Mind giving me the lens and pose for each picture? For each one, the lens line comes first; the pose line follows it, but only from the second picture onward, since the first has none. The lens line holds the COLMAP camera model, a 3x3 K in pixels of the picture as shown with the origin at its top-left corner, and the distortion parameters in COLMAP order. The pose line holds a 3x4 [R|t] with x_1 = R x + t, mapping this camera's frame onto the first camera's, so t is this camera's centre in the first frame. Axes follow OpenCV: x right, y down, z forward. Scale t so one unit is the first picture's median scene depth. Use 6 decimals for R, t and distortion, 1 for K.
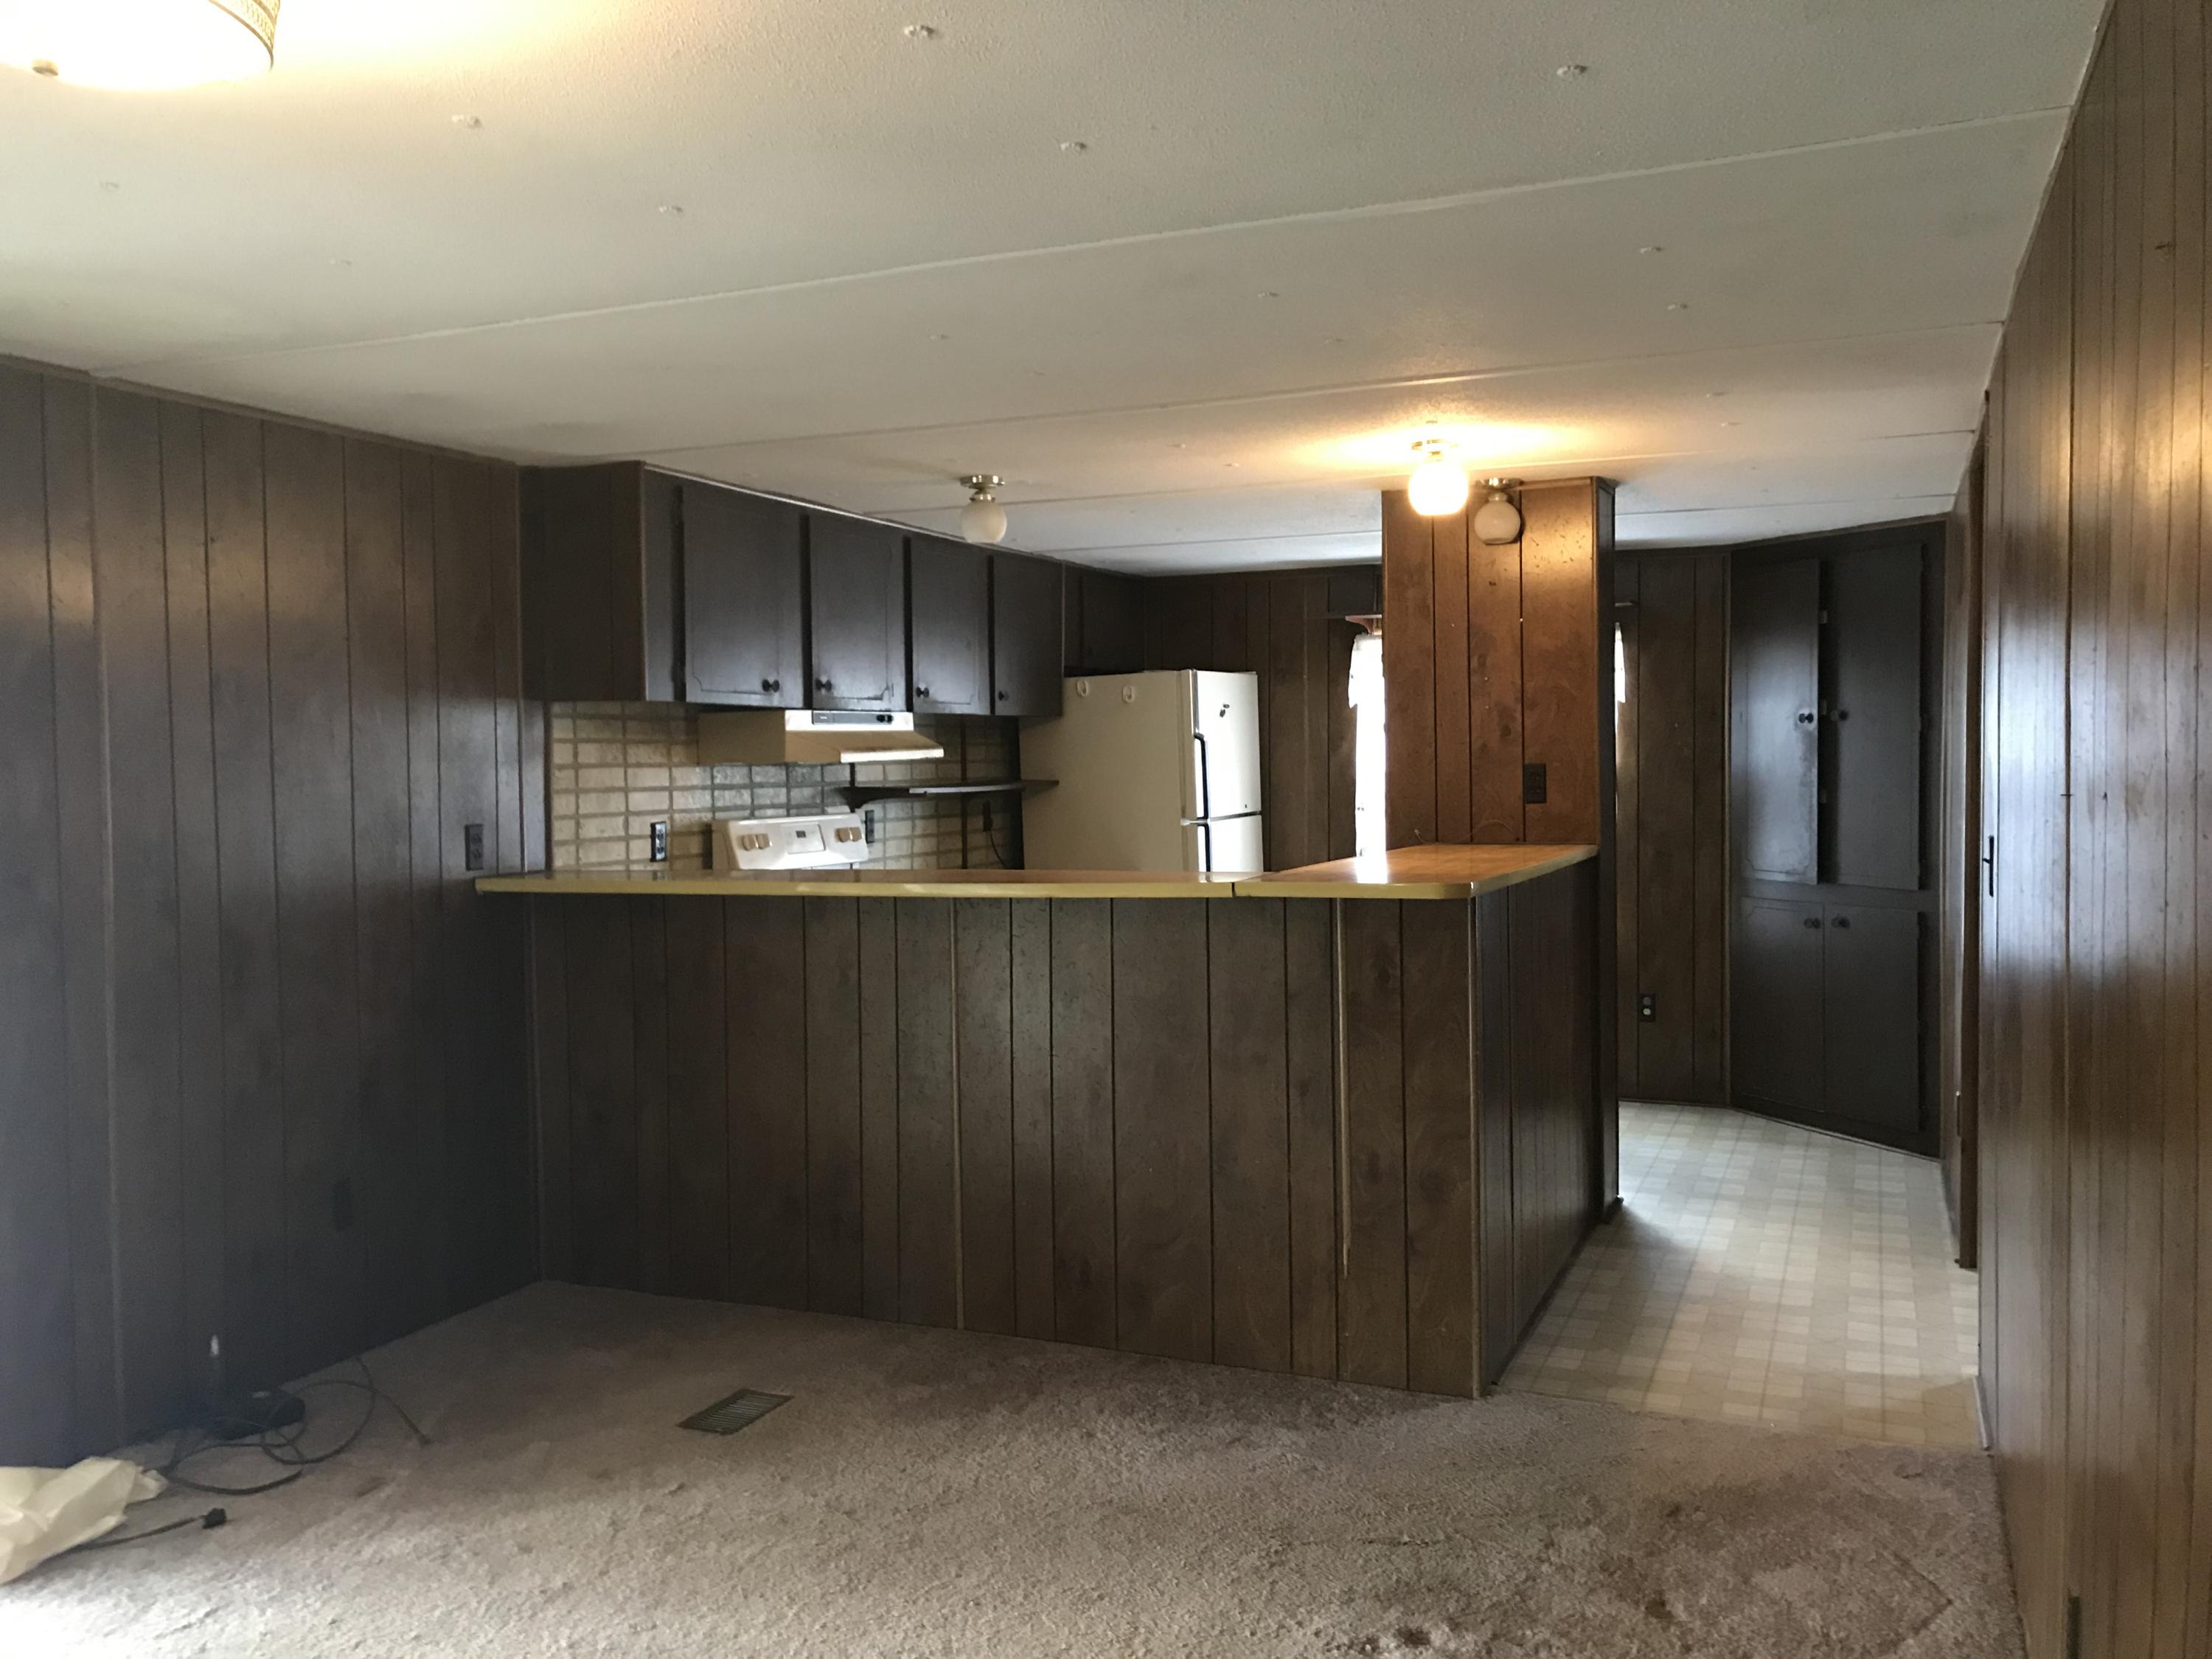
lens RADIAL K [[1848.7, 0, 1106.0], [0, 1848.7, 829.5], [0, 0, 1]] dist [0.095897, -0.123439]
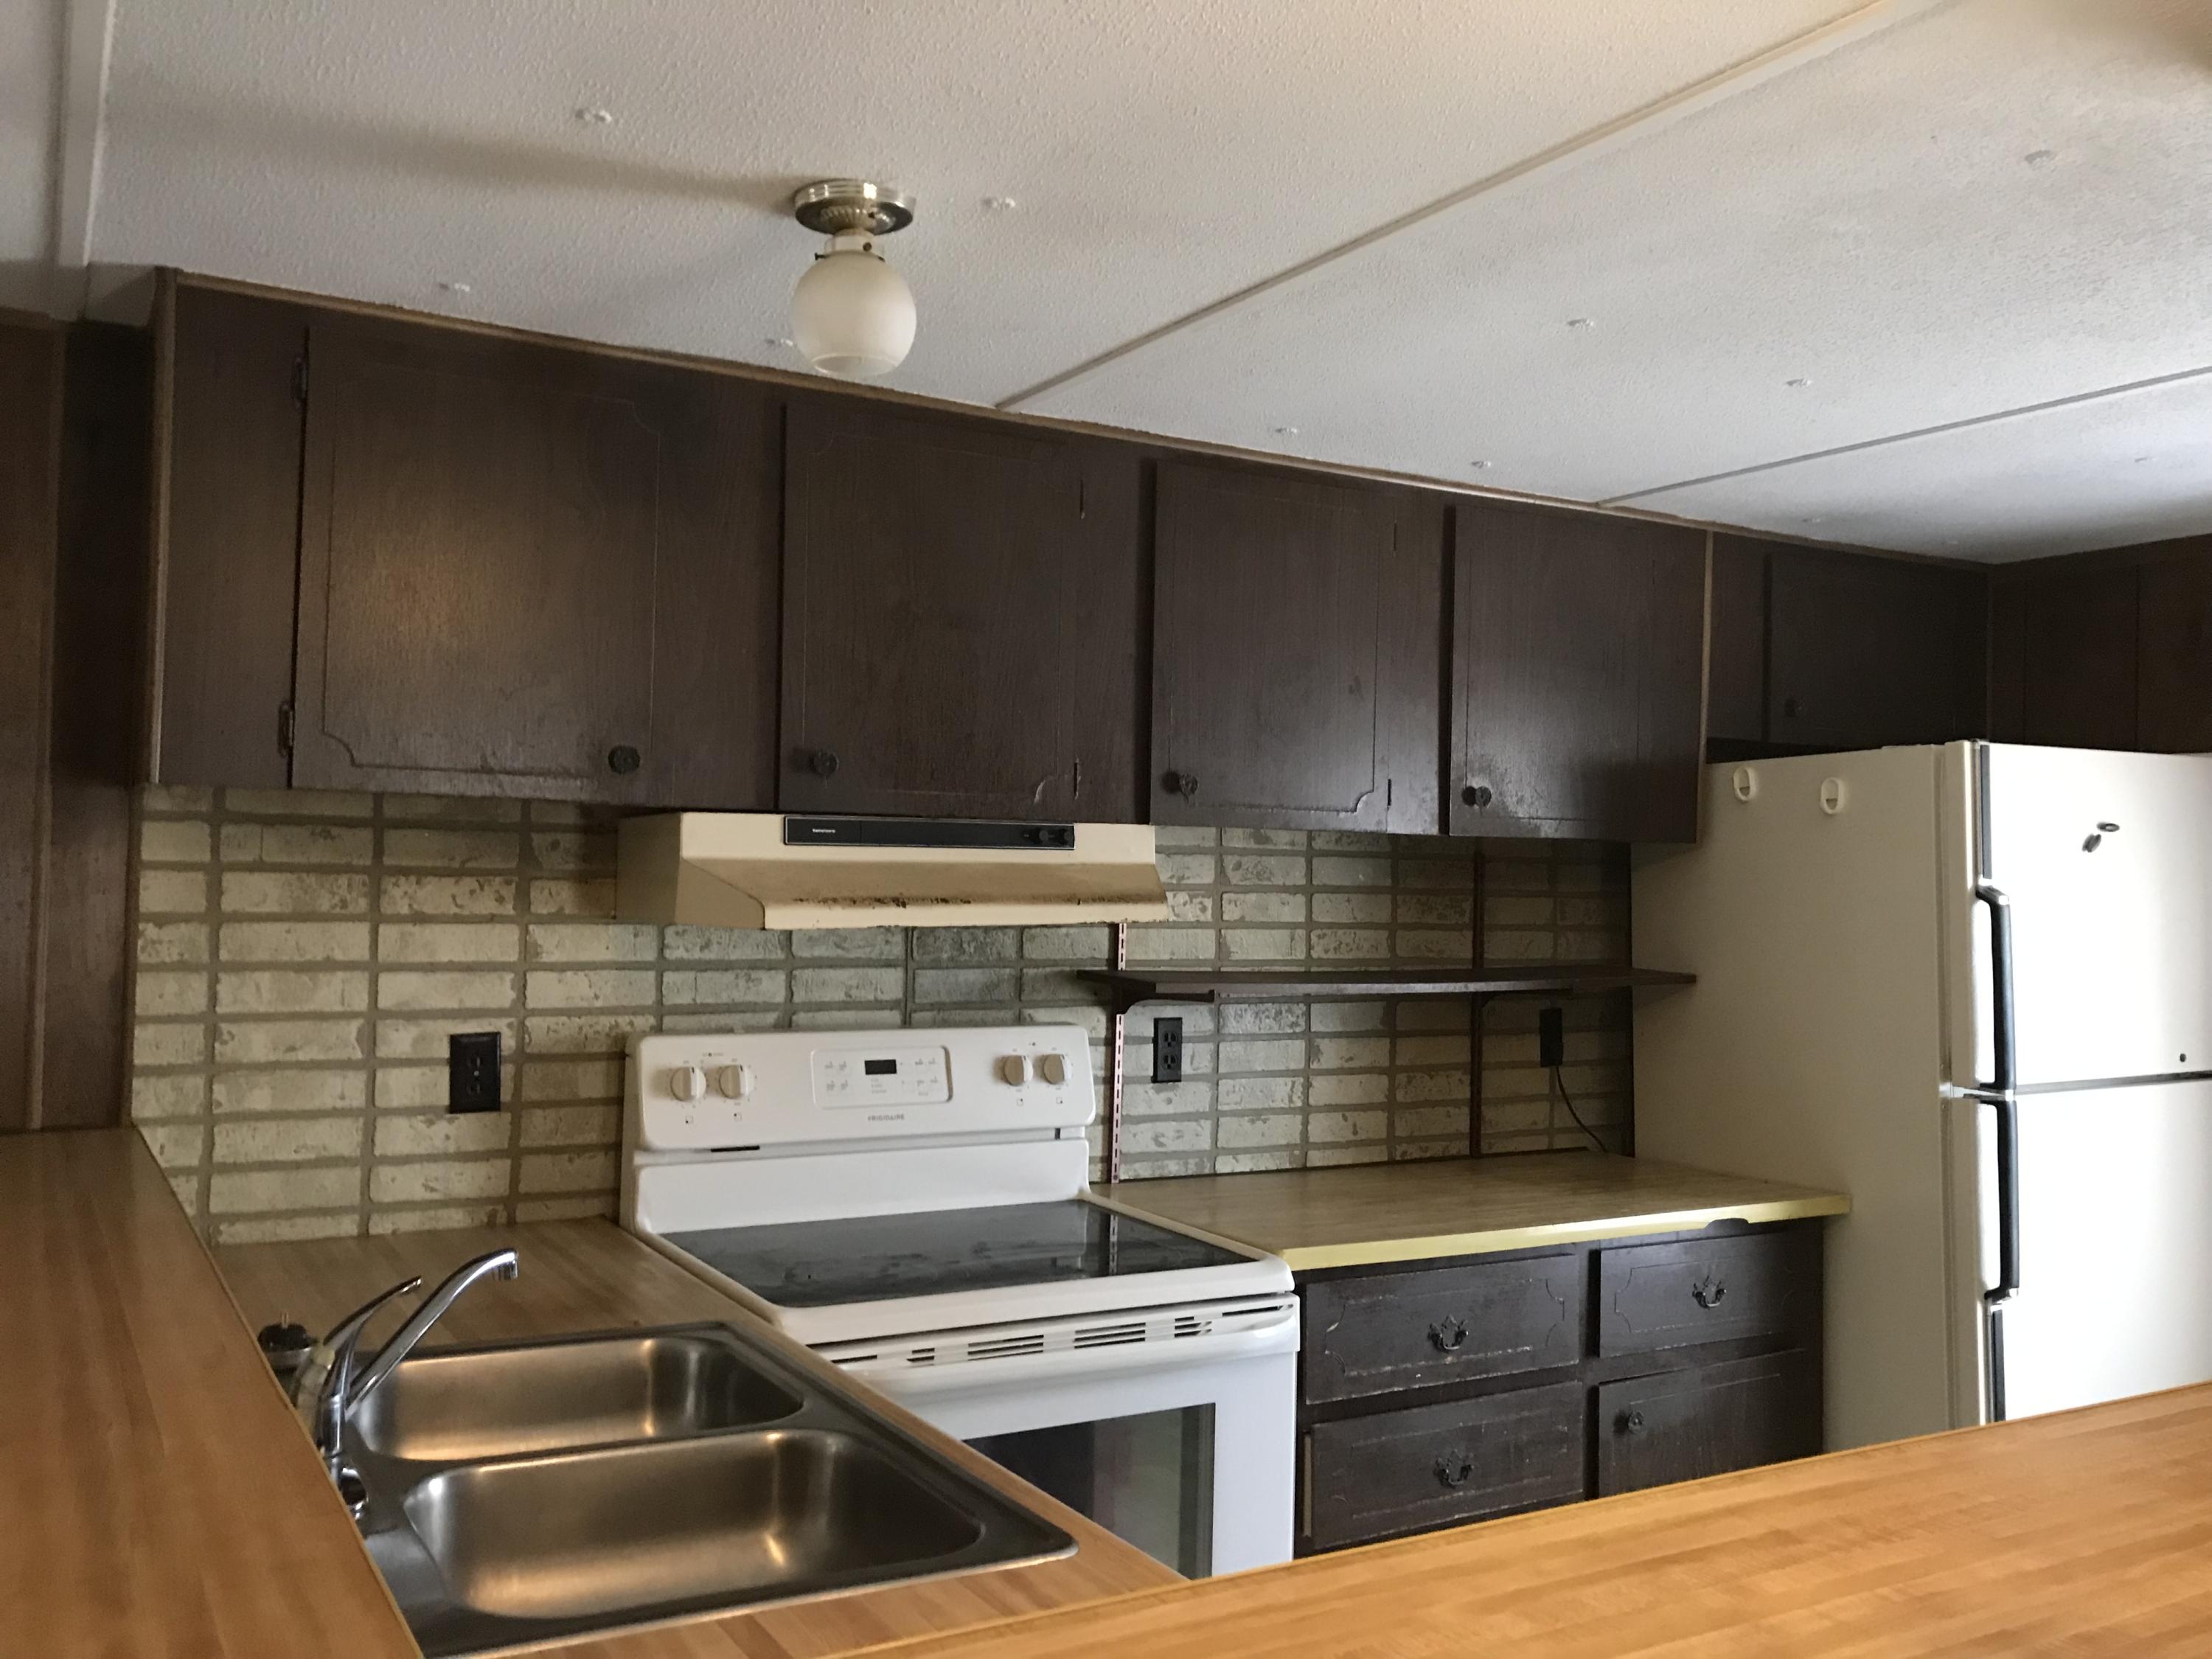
lens RADIAL K [[1848.7, 0, 1106.0], [0, 1848.7, 829.5], [0, 0, 1]] dist [0.095897, -0.123439]
pose [[0.798555, 0.012604, -0.601790, 0.177960], [-0.054389, 0.997202, -0.051286, -0.037969], [0.599460, 0.073686, 0.797006, 0.628609]]
